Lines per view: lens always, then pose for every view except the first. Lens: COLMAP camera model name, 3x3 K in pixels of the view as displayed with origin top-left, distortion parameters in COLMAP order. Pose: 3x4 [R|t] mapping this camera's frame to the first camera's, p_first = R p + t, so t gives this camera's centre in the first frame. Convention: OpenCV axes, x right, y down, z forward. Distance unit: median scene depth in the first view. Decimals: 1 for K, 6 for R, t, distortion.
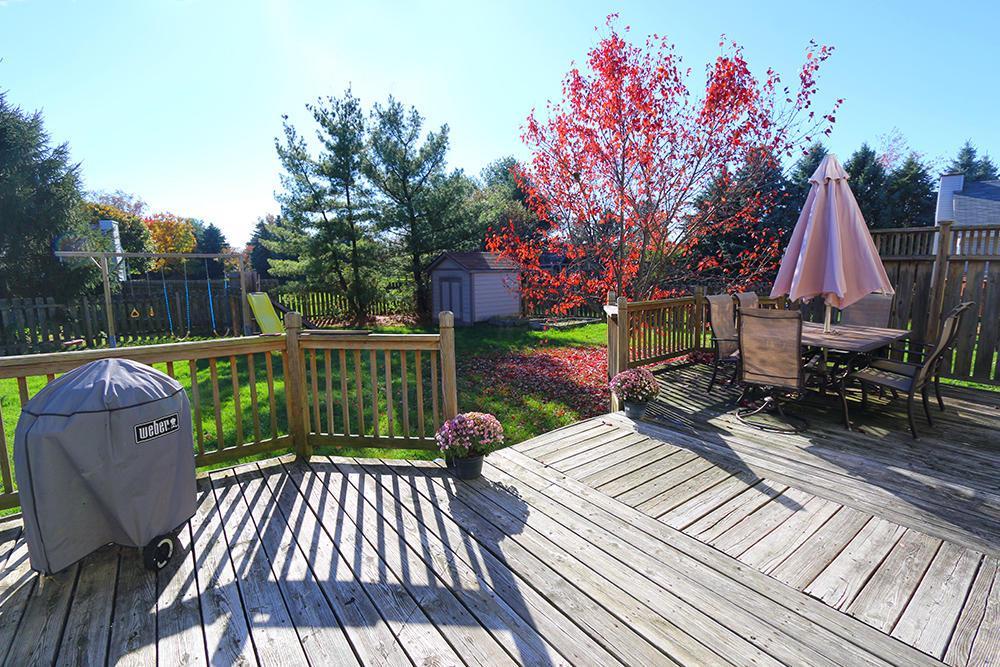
lens RADIAL K [[454.0, 0, 504.6], [0, 454.0, 334.1], [0, 0, 1]] dist [-0.021856, 0.004146]
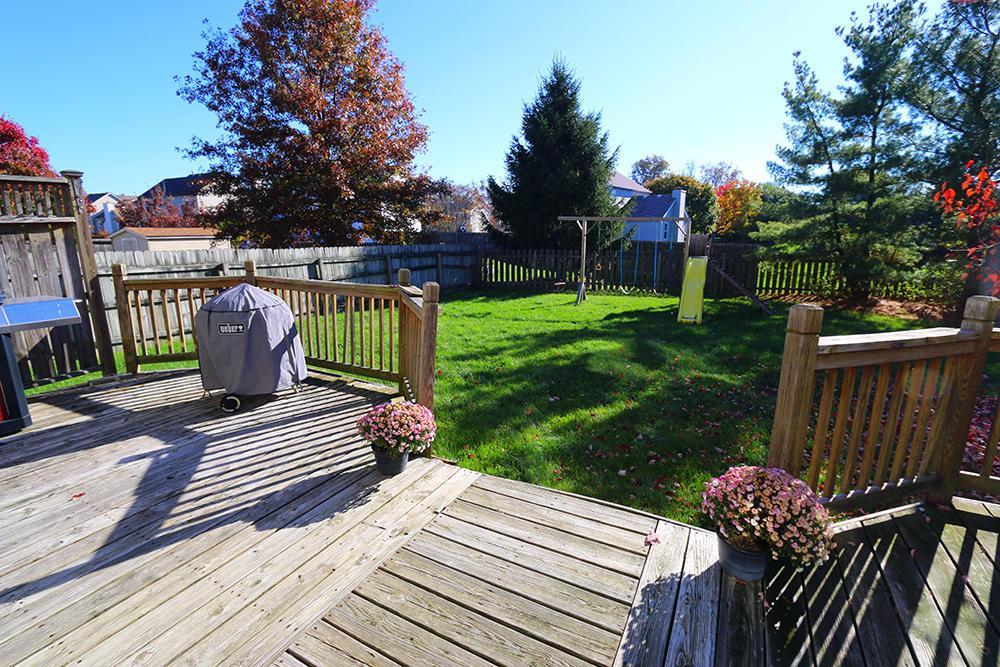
lens RADIAL K [[454.0, 0, 504.6], [0, 454.0, 334.1], [0, 0, 1]] dist [-0.021856, 0.004146]
pose [[0.420027, 0.207809, -0.883398, 0.498685], [-0.138618, 0.976698, 0.163849, -0.080864], [0.896862, 0.053634, 0.439046, 0.539895]]
